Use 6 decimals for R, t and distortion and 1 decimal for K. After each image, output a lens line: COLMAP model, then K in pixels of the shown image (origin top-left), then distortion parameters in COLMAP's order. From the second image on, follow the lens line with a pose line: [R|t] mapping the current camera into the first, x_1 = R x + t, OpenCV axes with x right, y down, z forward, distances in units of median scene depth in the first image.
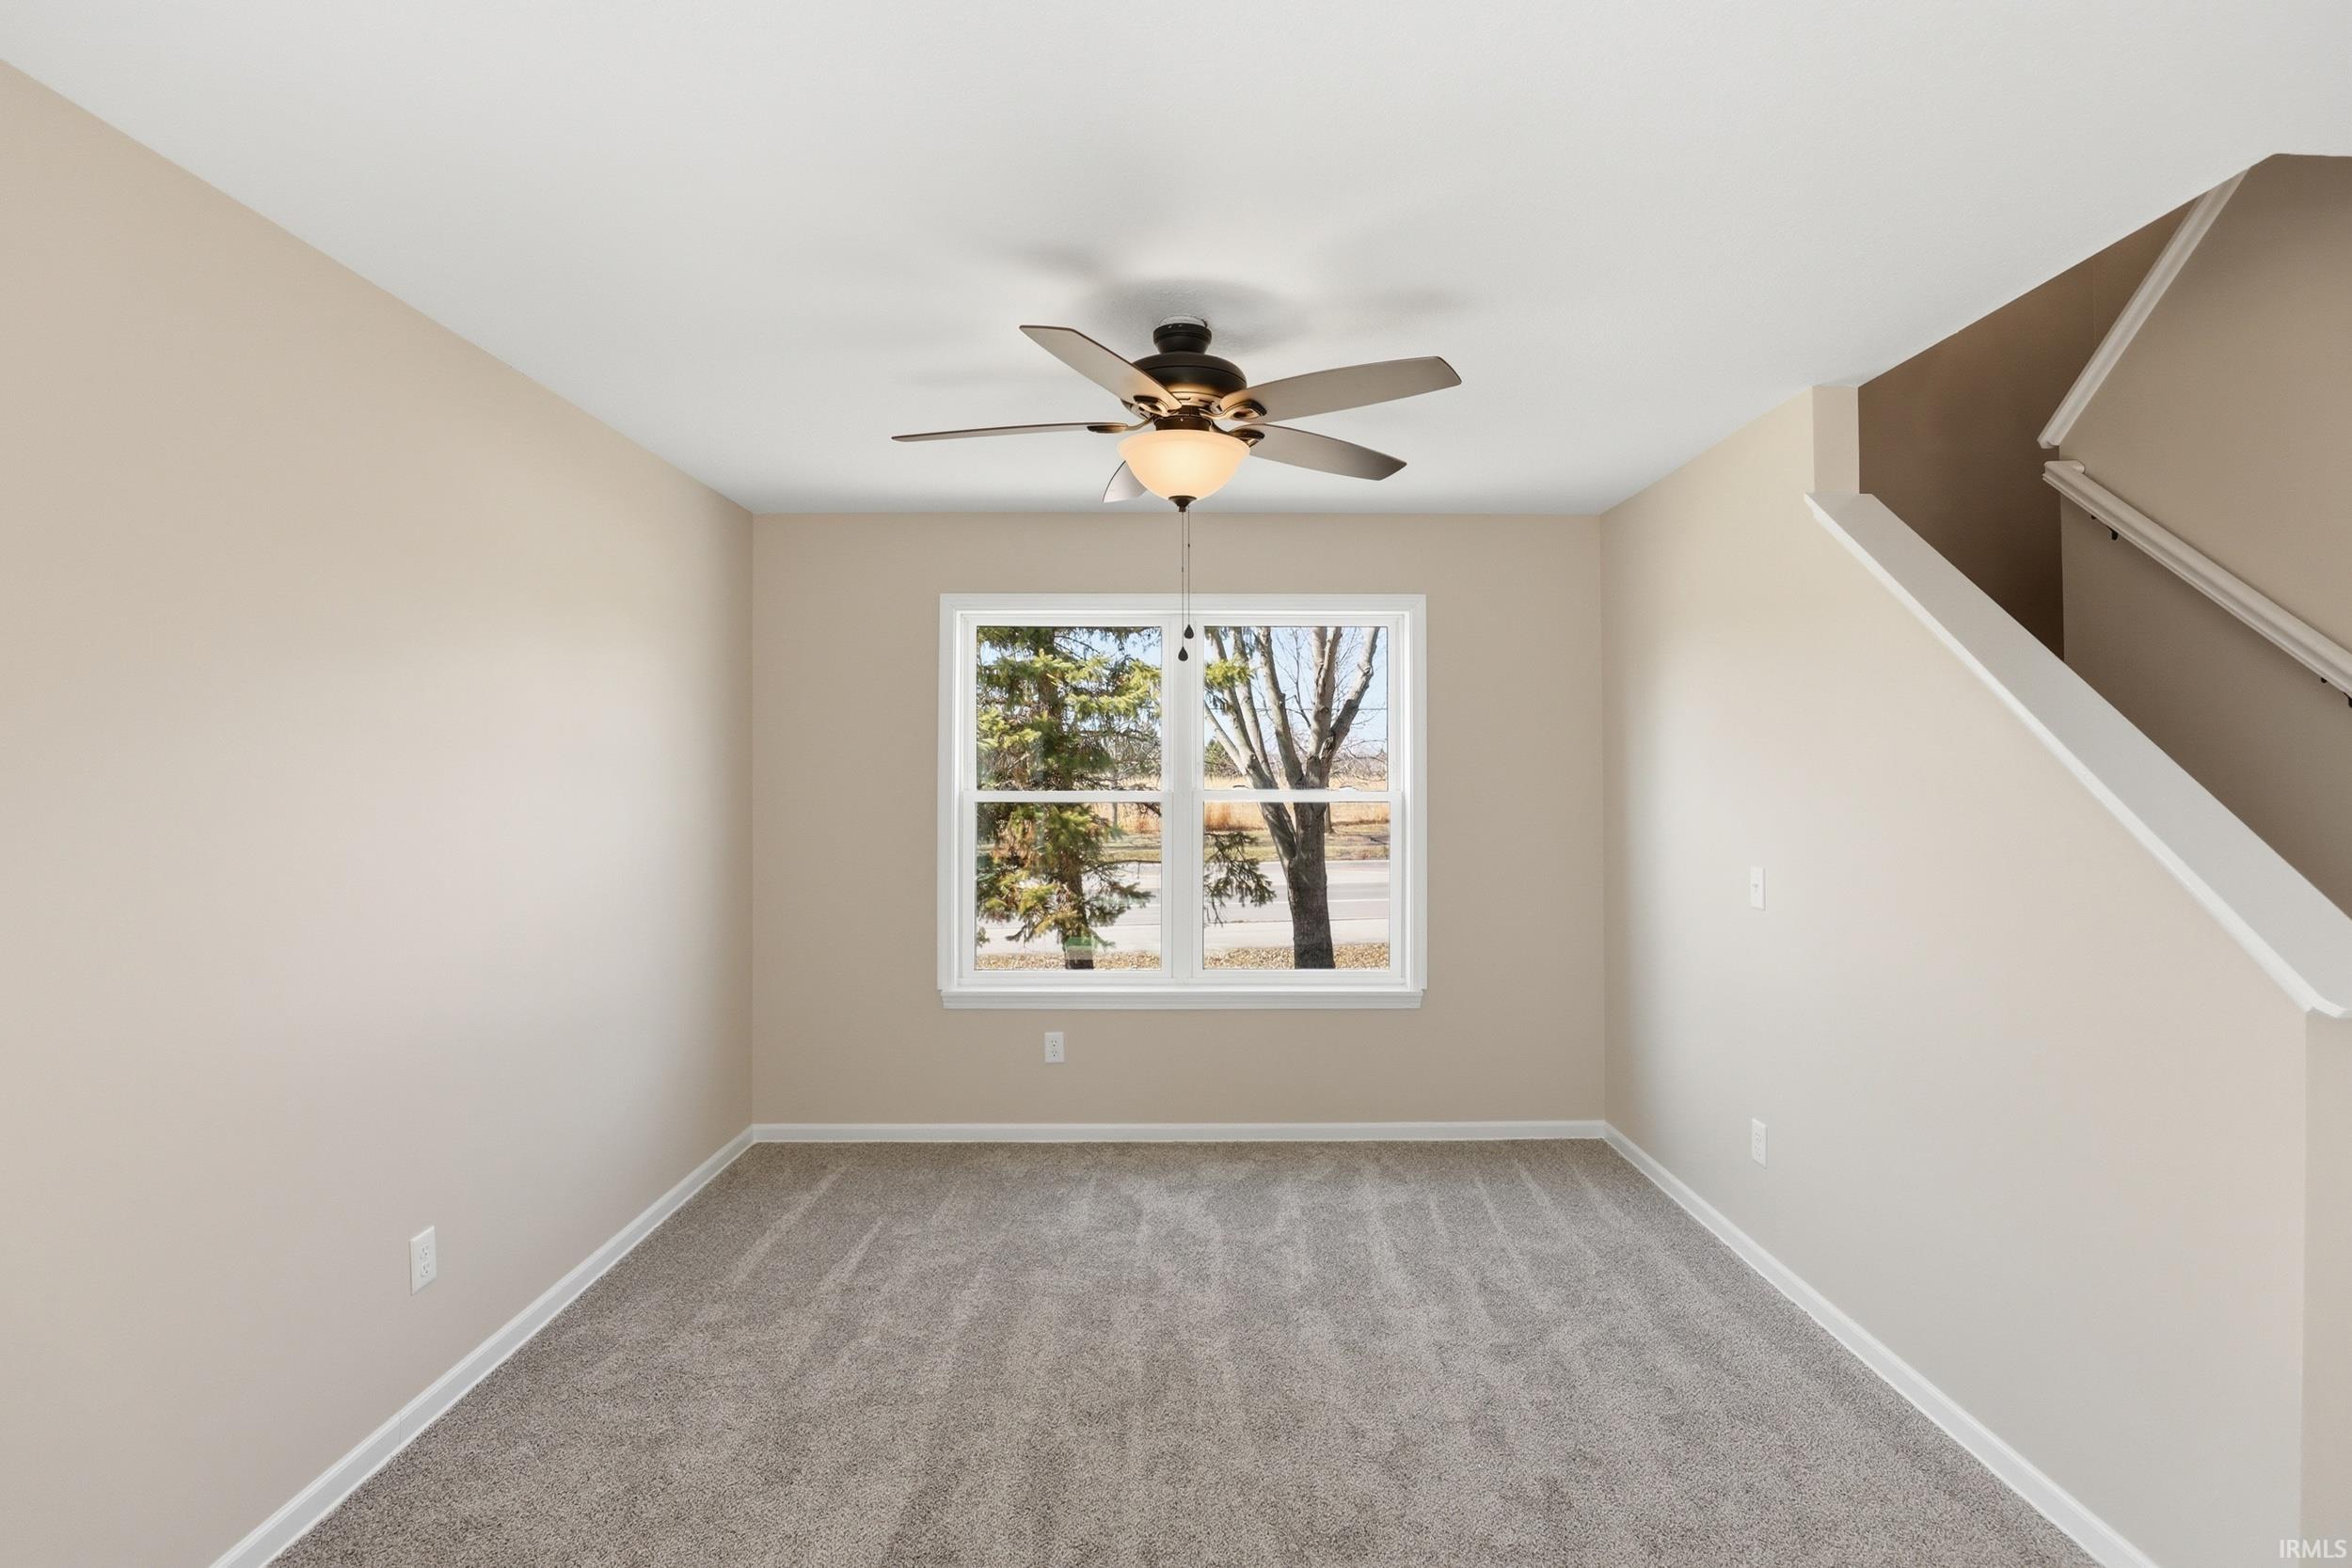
lens RADIAL K [[1096.0, 0, 1185.6], [0, 1096.0, 776.6], [0, 0, 1]] dist [-0.038967, 0.007790]
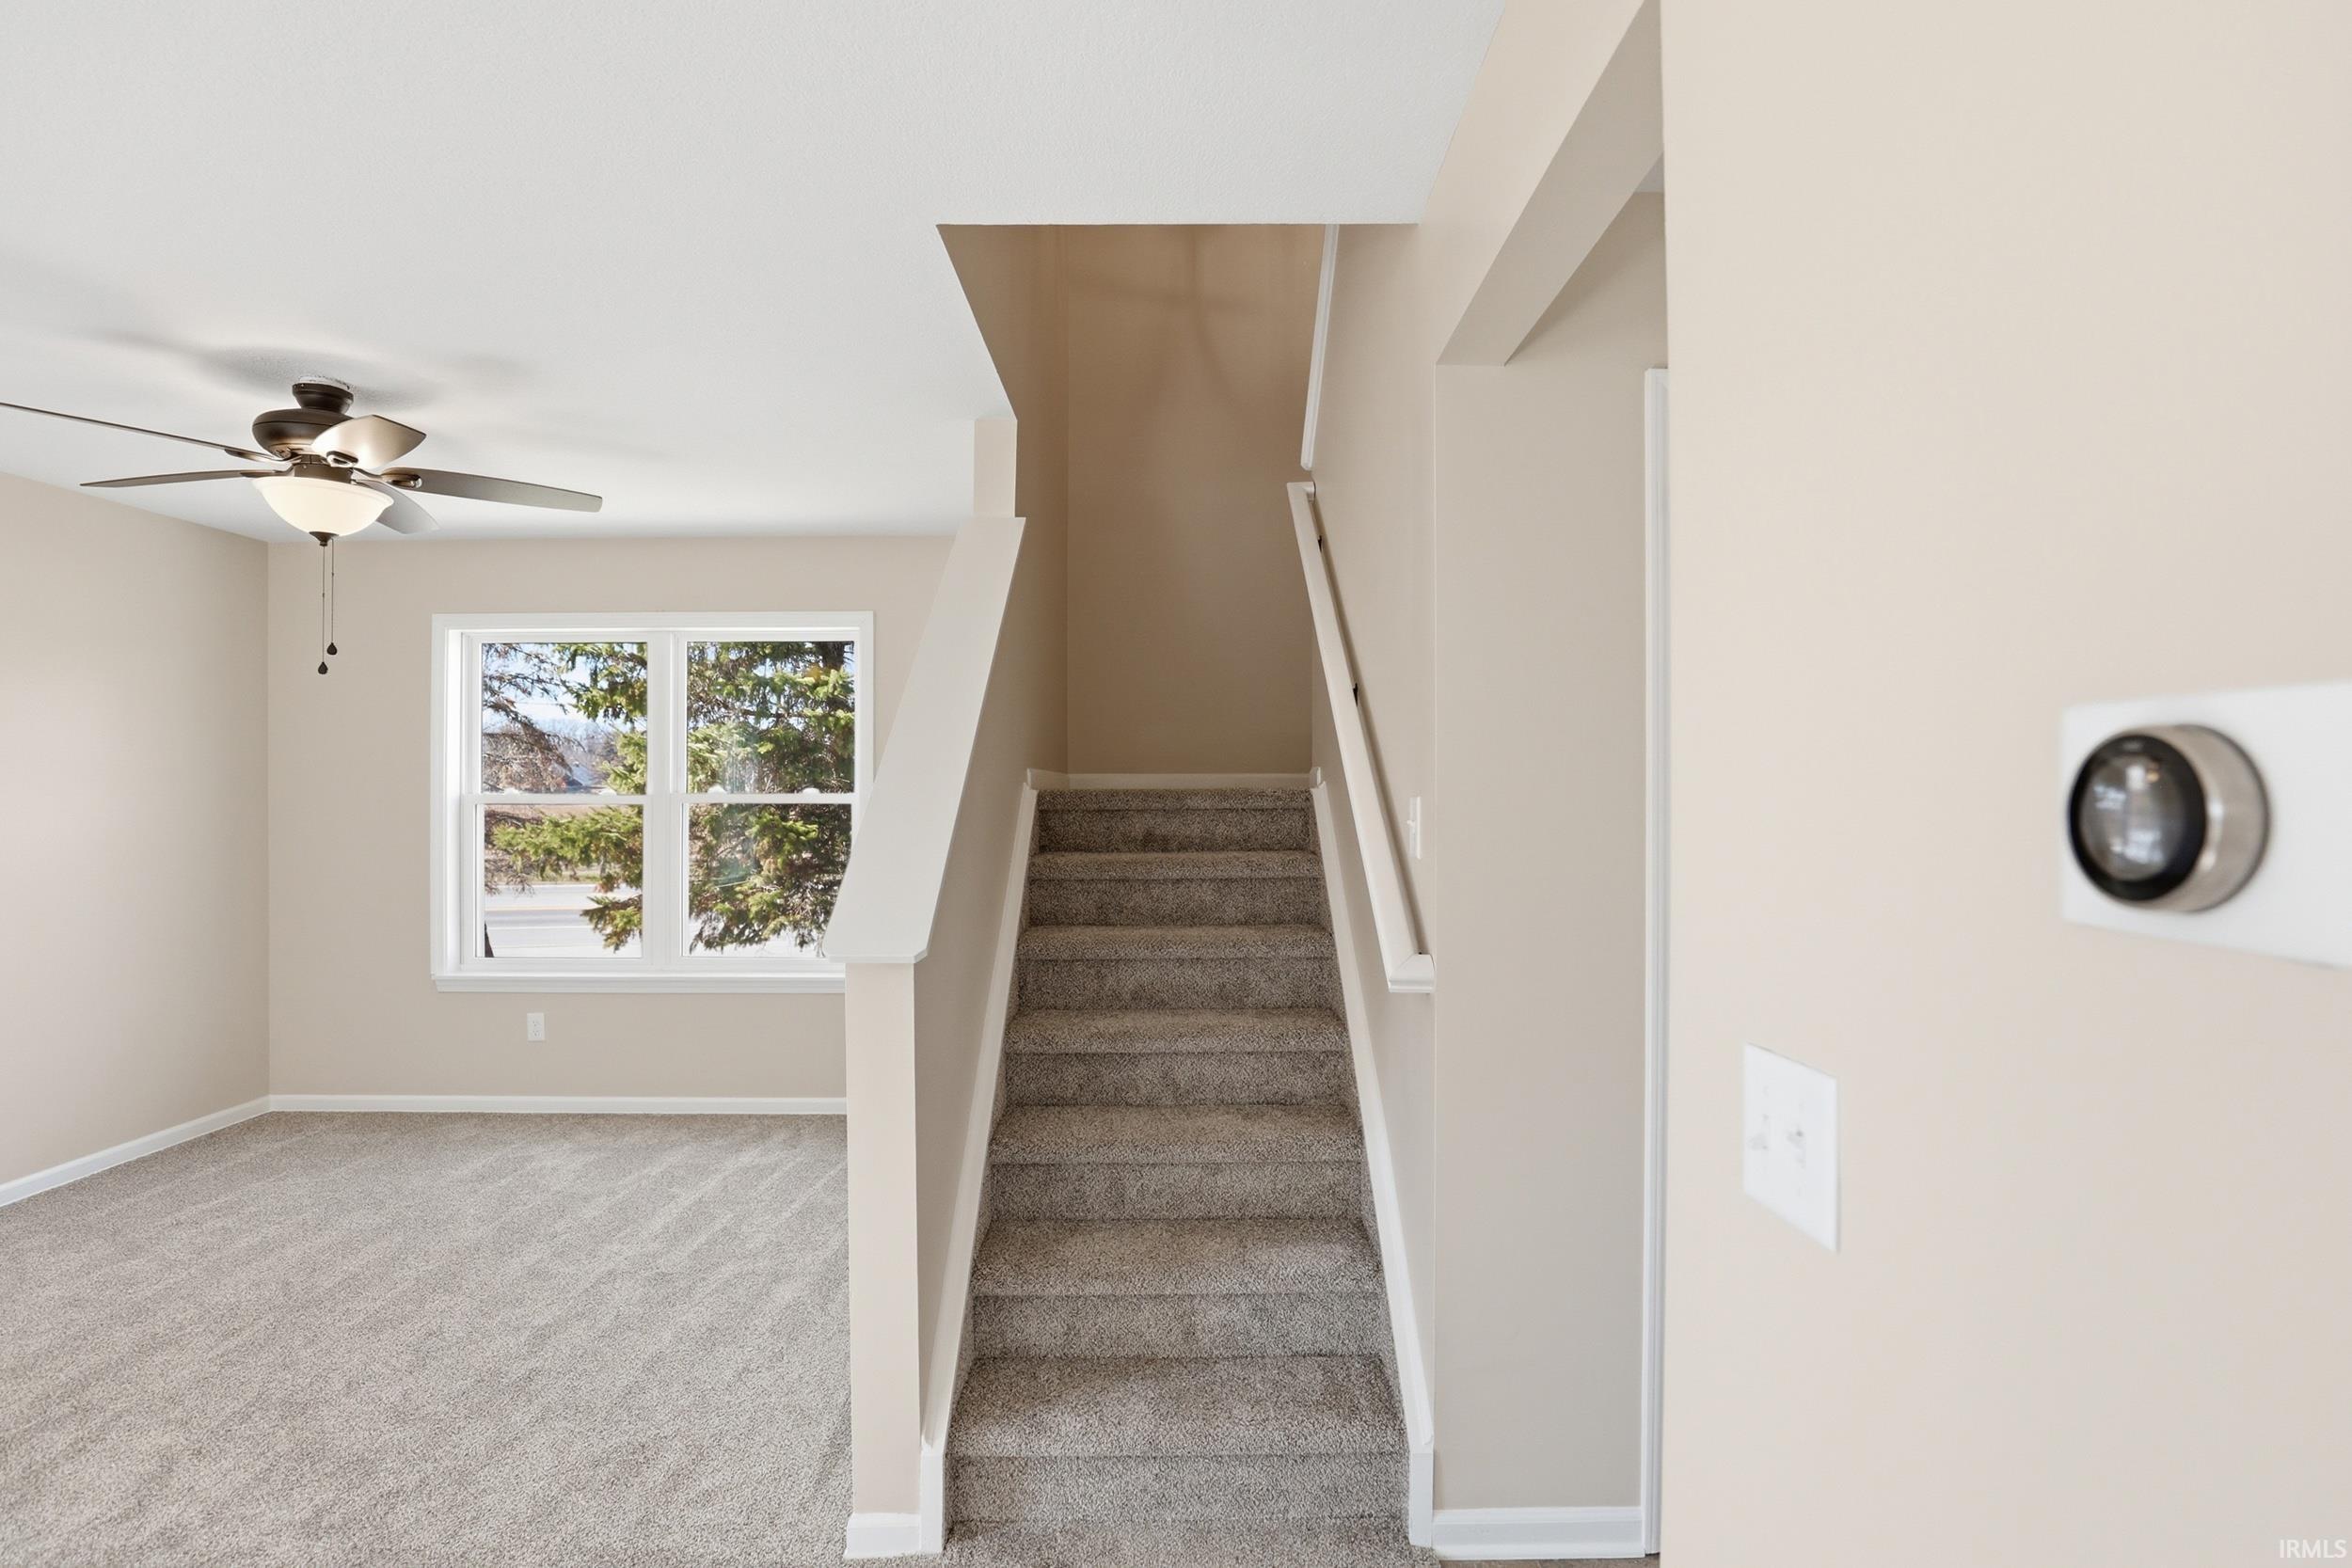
lens RADIAL K [[1087.3, 0, 1181.0], [0, 1087.3, 796.1], [0, 0, 1]] dist [-0.060132, 0.014886]
pose [[0.999895, -0.002970, 0.014199, 0.691574], [0.002891, 0.999980, 0.005606, 0.016134], [-0.014215, -0.005564, 0.999883, -0.102340]]
